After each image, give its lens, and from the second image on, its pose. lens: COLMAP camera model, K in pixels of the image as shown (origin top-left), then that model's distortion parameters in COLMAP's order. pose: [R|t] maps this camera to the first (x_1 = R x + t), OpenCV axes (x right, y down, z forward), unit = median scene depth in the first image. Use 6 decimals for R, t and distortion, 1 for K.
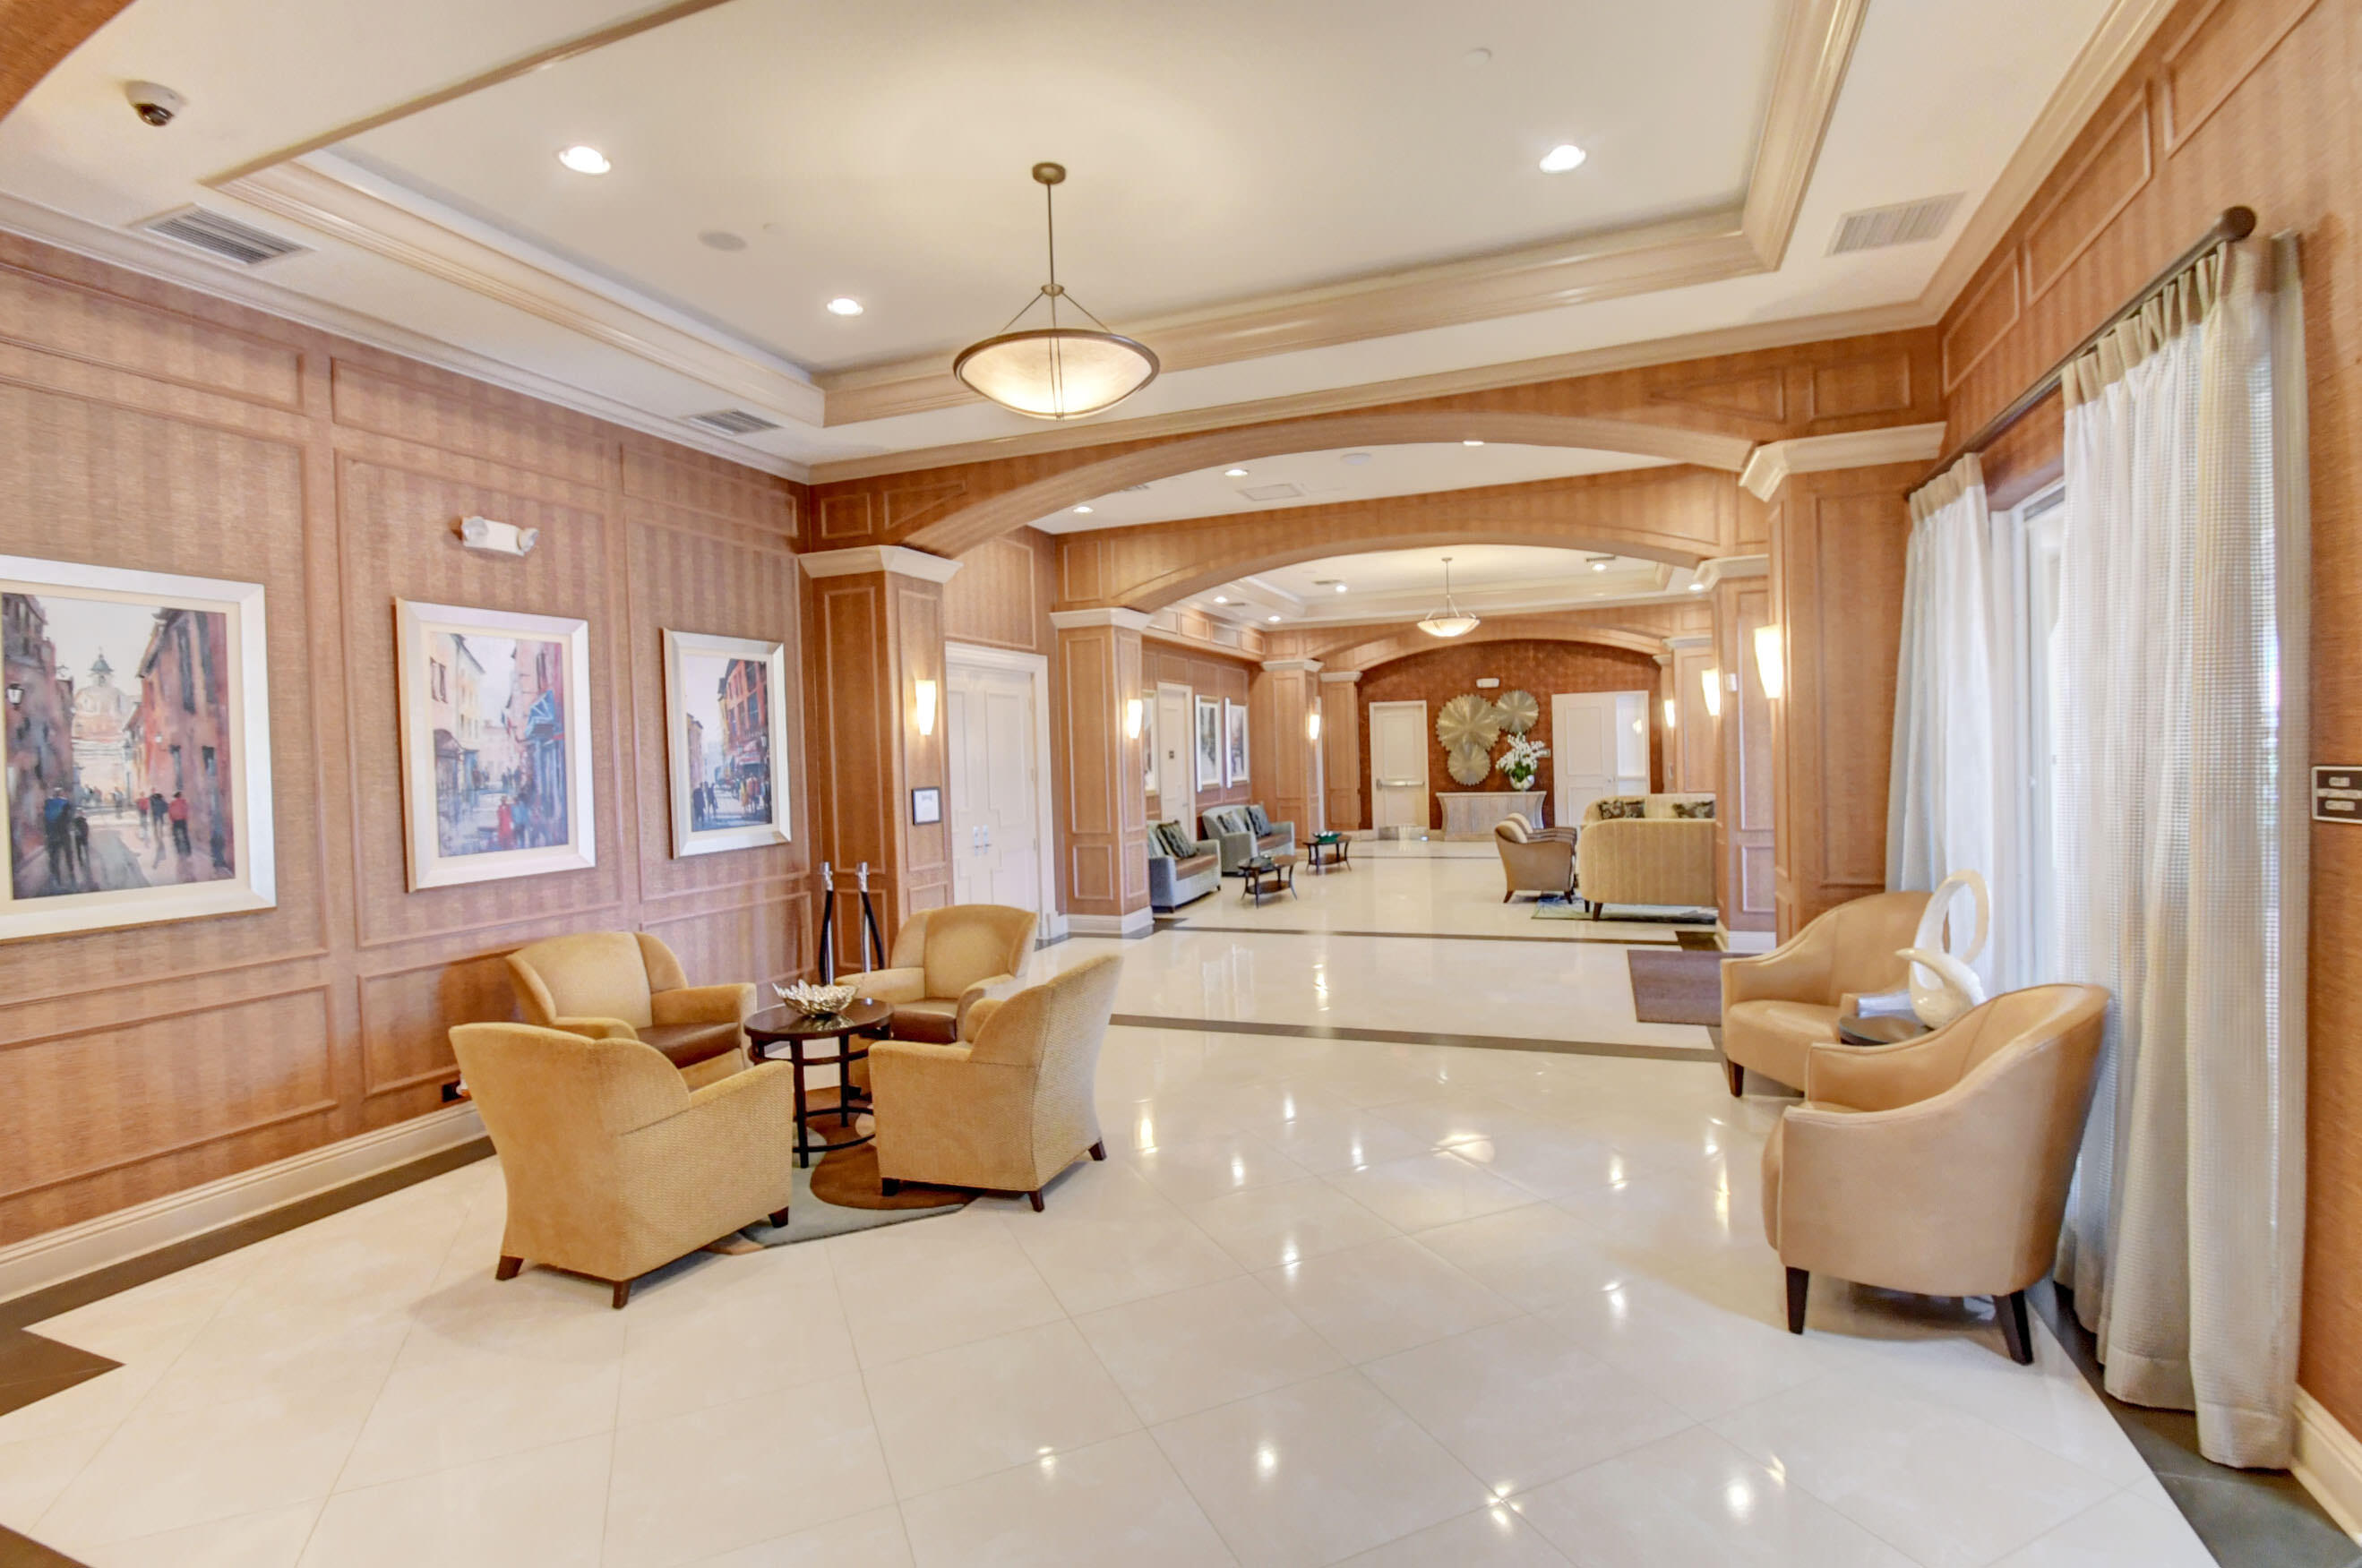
lens RADIAL K [[1133.8, 0, 1182.4], [0, 1133.8, 778.3], [0, 0, 1]] dist [0.002394, -0.000502]
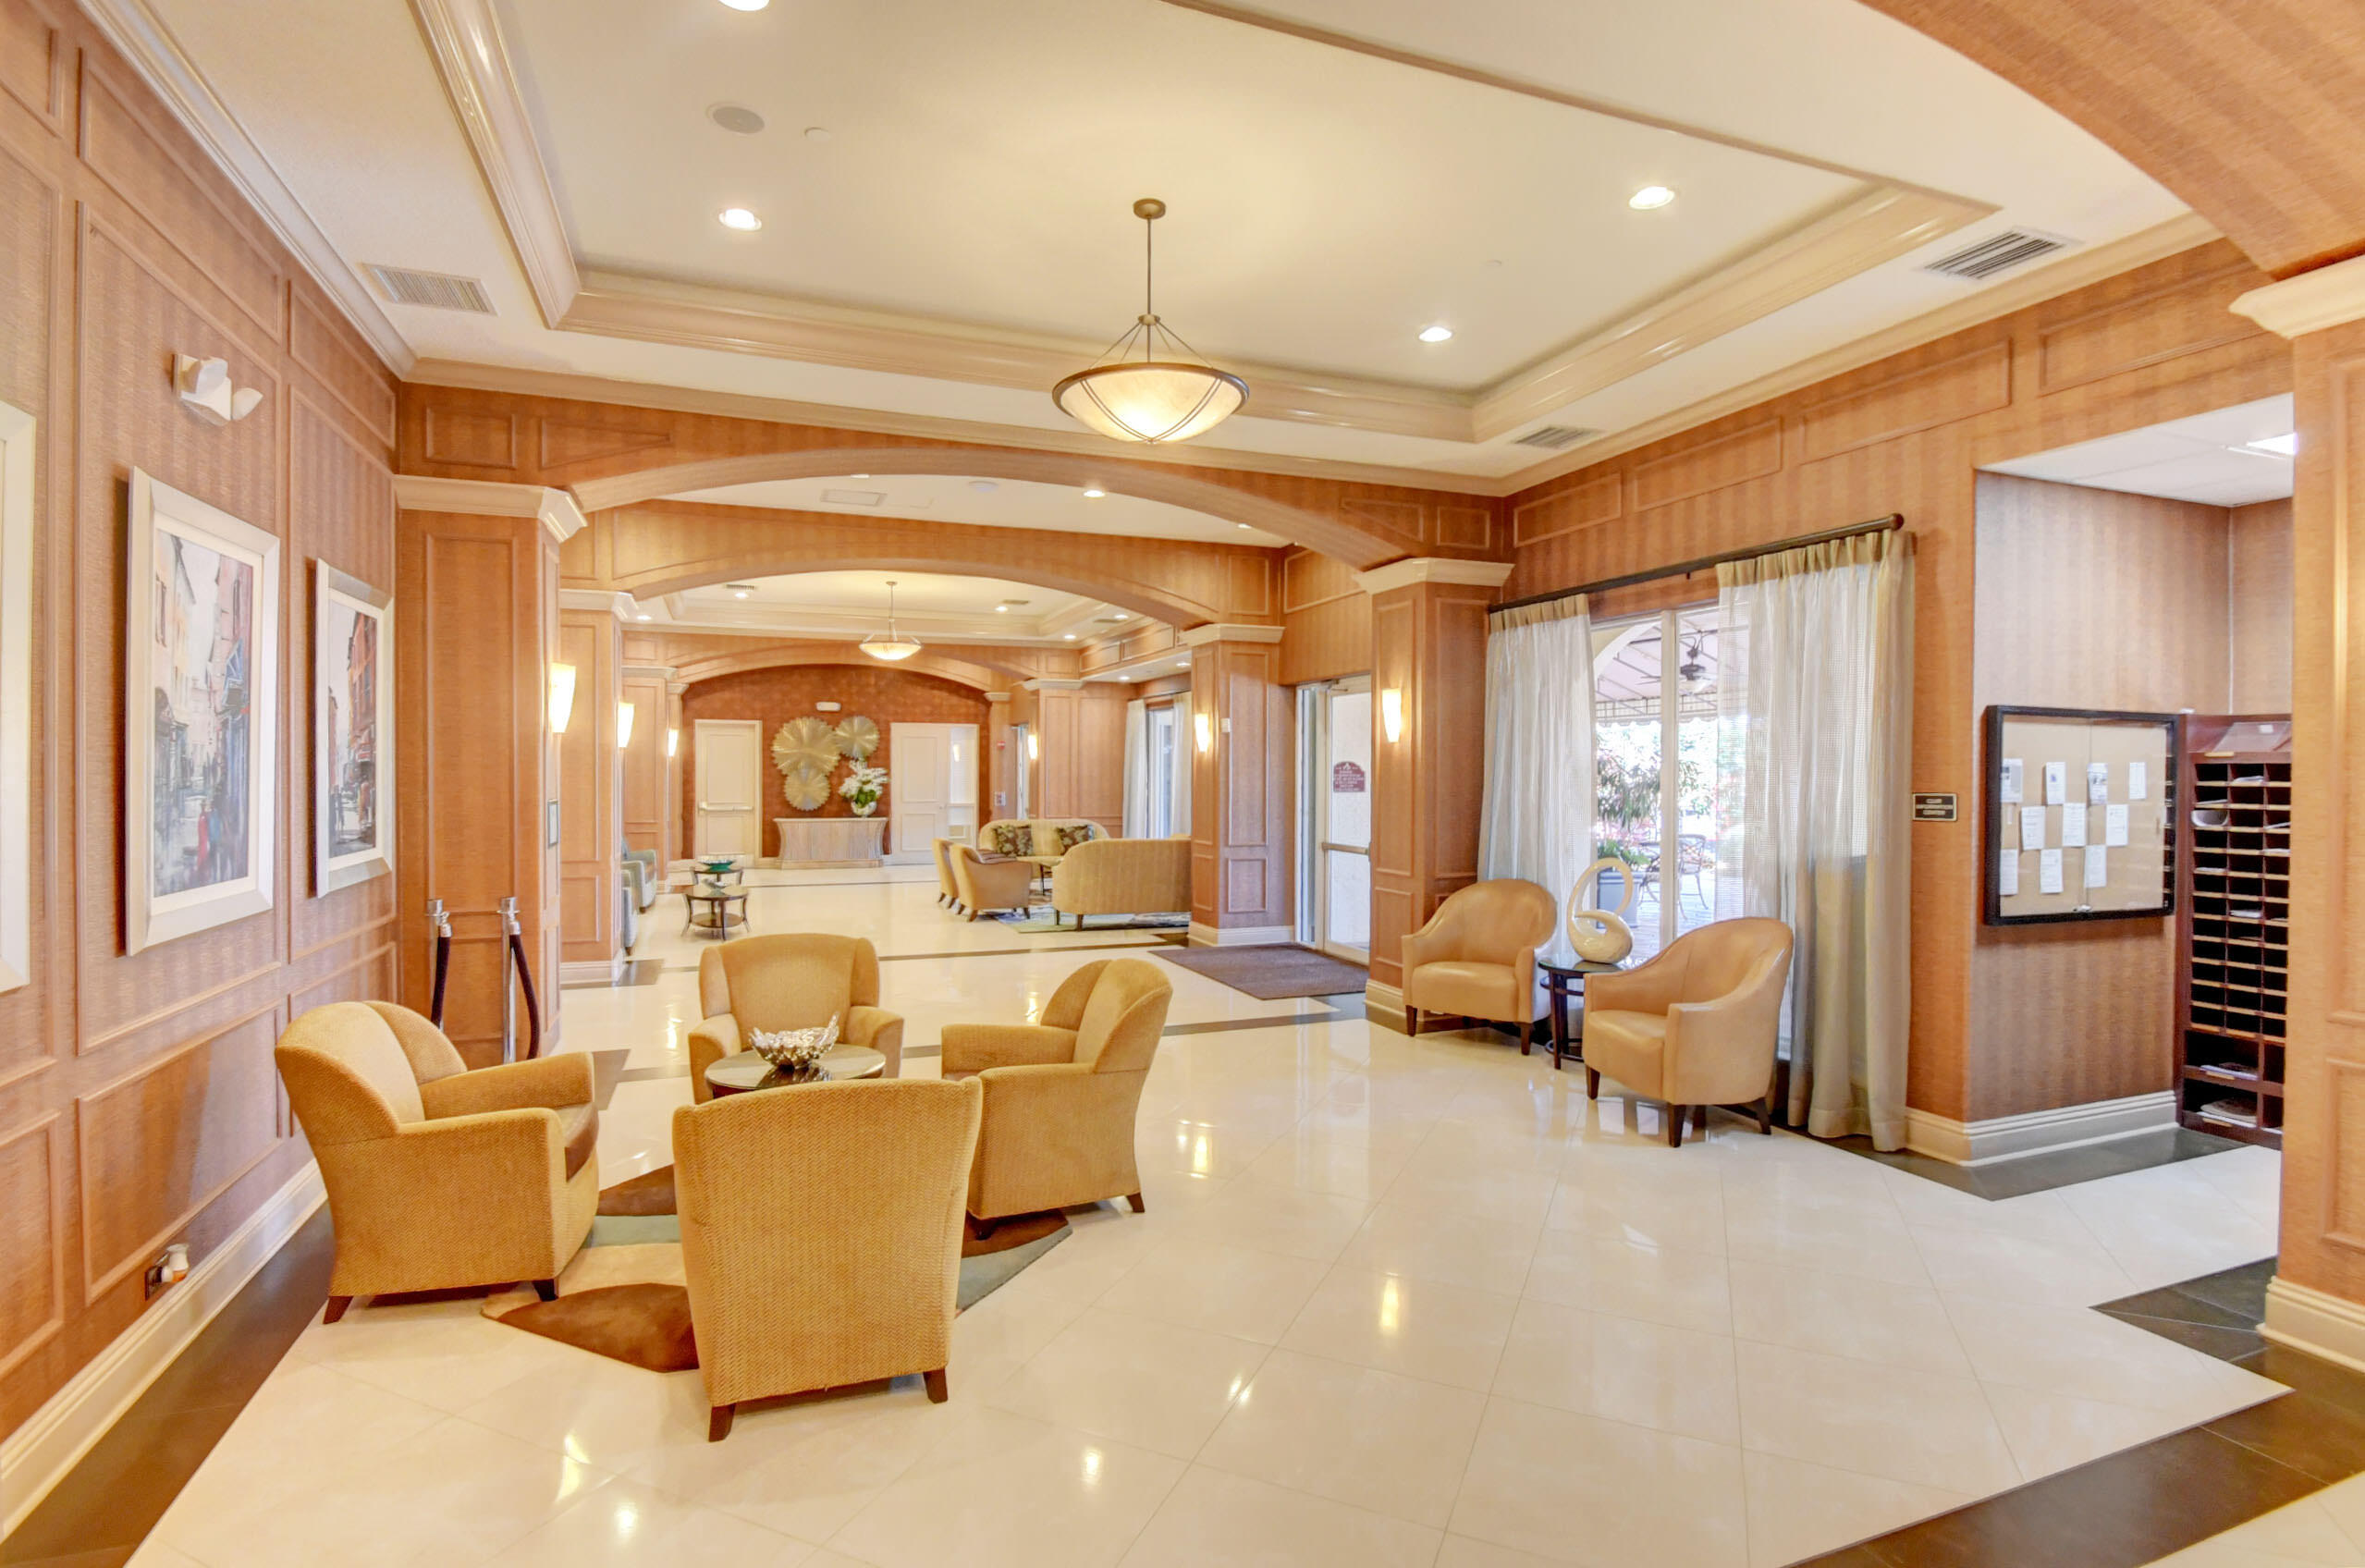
lens RADIAL K [[1175.0, 0, 1182.5], [0, 1175.0, 784.0], [0, 0, 1]] dist [0.005826, -0.000694]
pose [[0.740437, 0.025066, 0.671658, -0.334812], [-0.010968, 0.999622, -0.025213, 0.009339], [-0.672036, 0.011302, 0.740432, 0.076810]]
